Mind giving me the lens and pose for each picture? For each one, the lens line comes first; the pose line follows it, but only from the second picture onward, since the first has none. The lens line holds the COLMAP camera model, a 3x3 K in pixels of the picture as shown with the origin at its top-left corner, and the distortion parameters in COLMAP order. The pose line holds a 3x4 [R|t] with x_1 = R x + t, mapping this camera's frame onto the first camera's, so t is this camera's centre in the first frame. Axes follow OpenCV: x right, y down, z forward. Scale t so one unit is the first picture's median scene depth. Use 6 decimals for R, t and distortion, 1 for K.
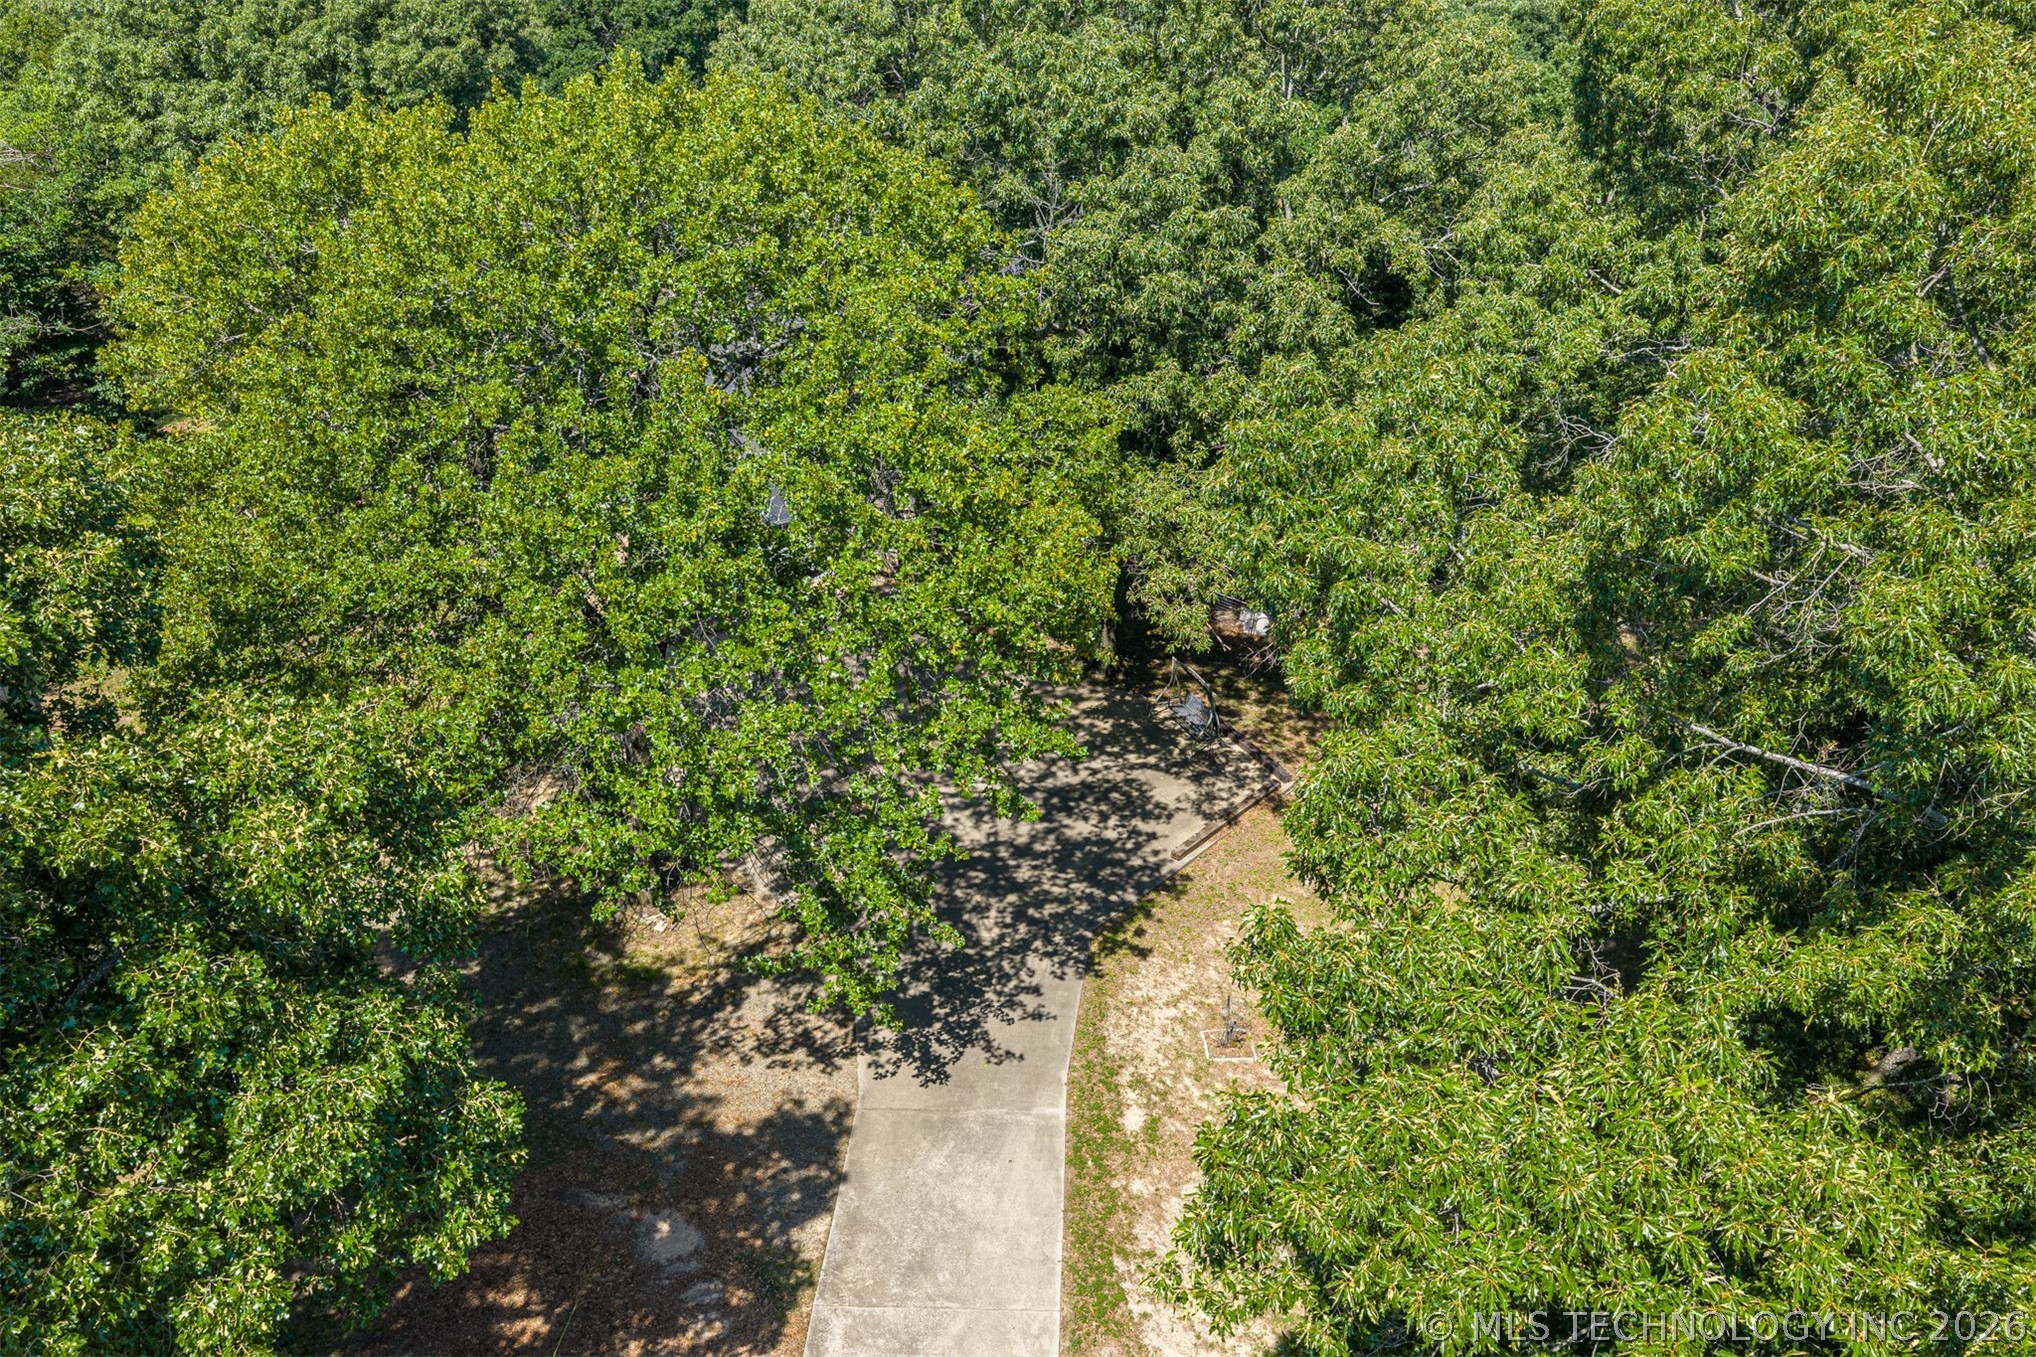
lens RADIAL K [[1677.9, 0, 1020.9], [0, 1677.9, 685.4], [0, 0, 1]] dist [0.008162, -0.012162]
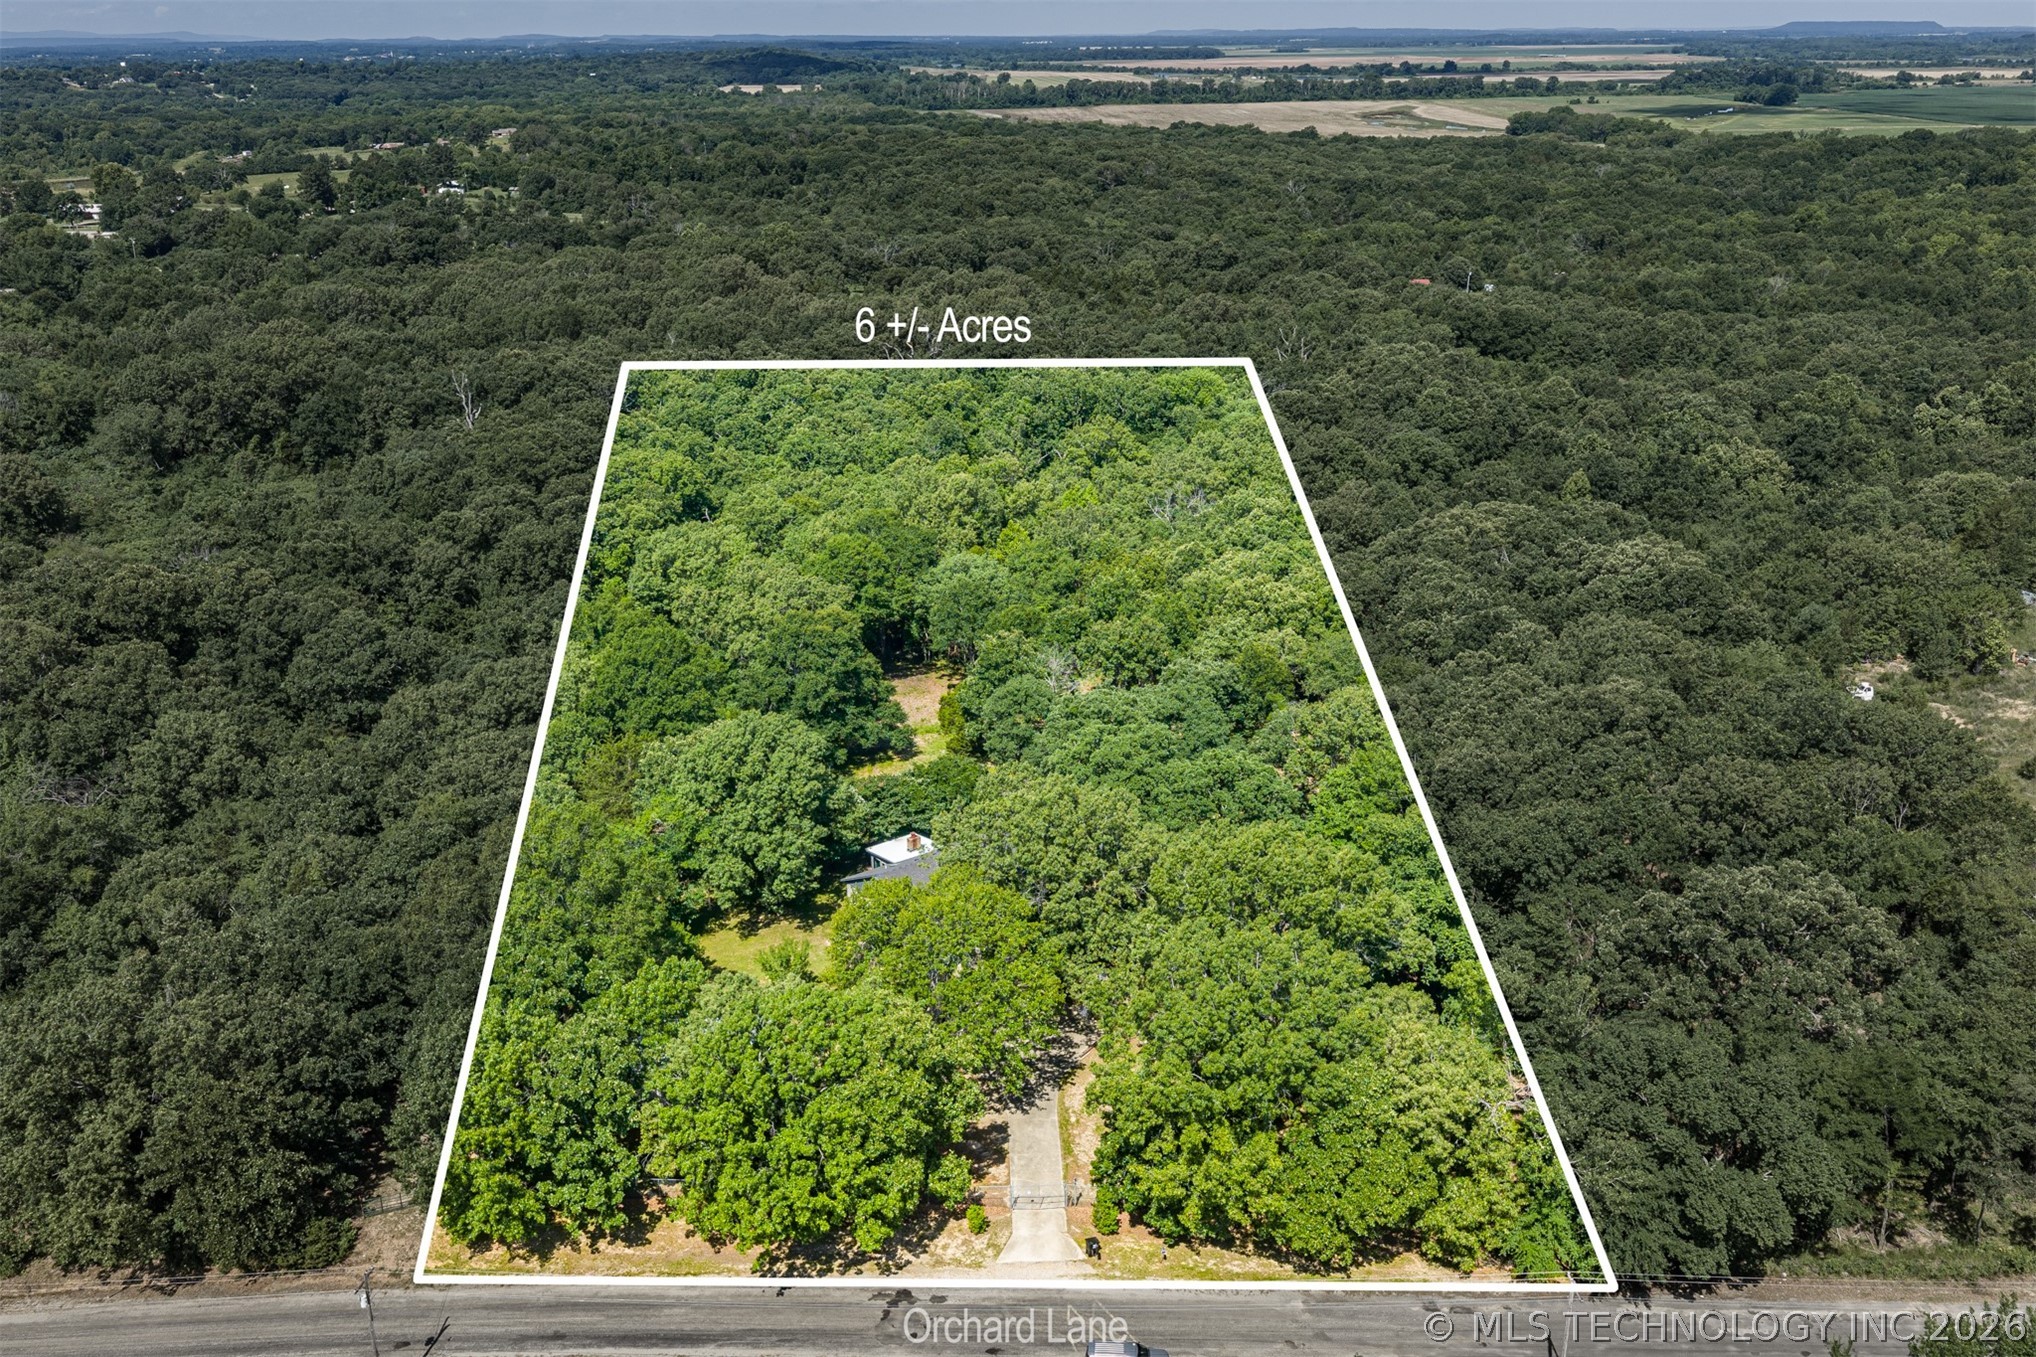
lens RADIAL K [[1677.9, 0, 1020.9], [0, 1677.9, 685.4], [0, 0, 1]] dist [0.008162, -0.012162]
pose [[0.997033, -0.038040, 0.066915, -0.281820], [0.046356, 0.990756, -0.127486, -0.270120], [-0.061446, 0.130210, 0.989581, -3.034172]]
